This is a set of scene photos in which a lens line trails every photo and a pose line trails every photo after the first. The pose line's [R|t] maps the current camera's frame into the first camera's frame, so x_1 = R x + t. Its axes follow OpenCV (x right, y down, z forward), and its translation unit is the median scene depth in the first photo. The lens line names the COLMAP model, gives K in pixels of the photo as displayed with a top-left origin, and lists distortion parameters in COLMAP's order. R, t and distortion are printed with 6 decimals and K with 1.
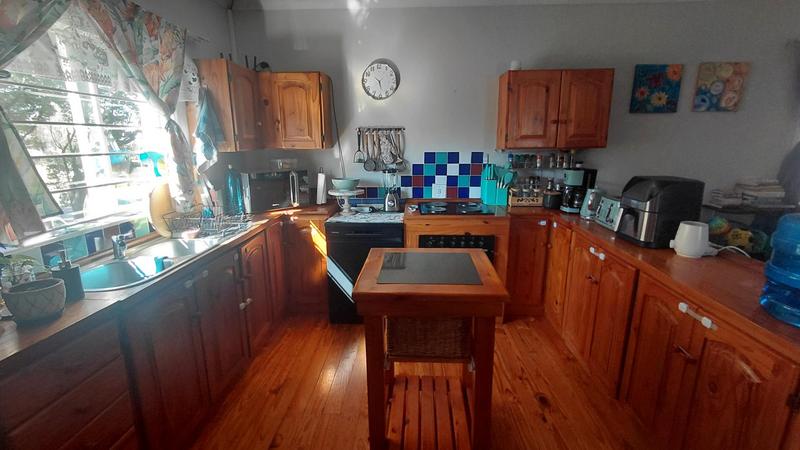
lens RADIAL K [[373.0, 0, 400.5], [0, 373.0, 227.2], [0, 0, 1]] dist [-0.001594, 0.002375]
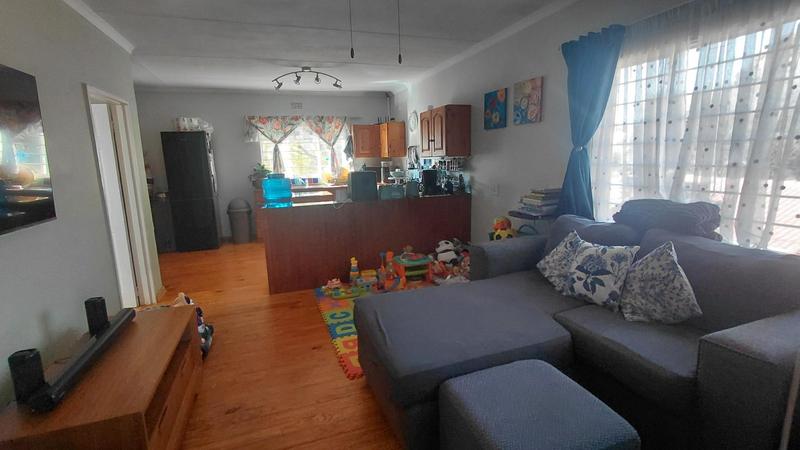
lens RADIAL K [[373.0, 0, 399.7], [0, 373.0, 224.1], [0, 0, 1]] dist [-0.001594, 0.002375]
pose [[0.382314, 0.162360, -0.909657, 1.772241], [-0.186688, 0.977713, 0.096045, -0.054535], [0.904977, 0.133102, 0.404104, 0.253551]]
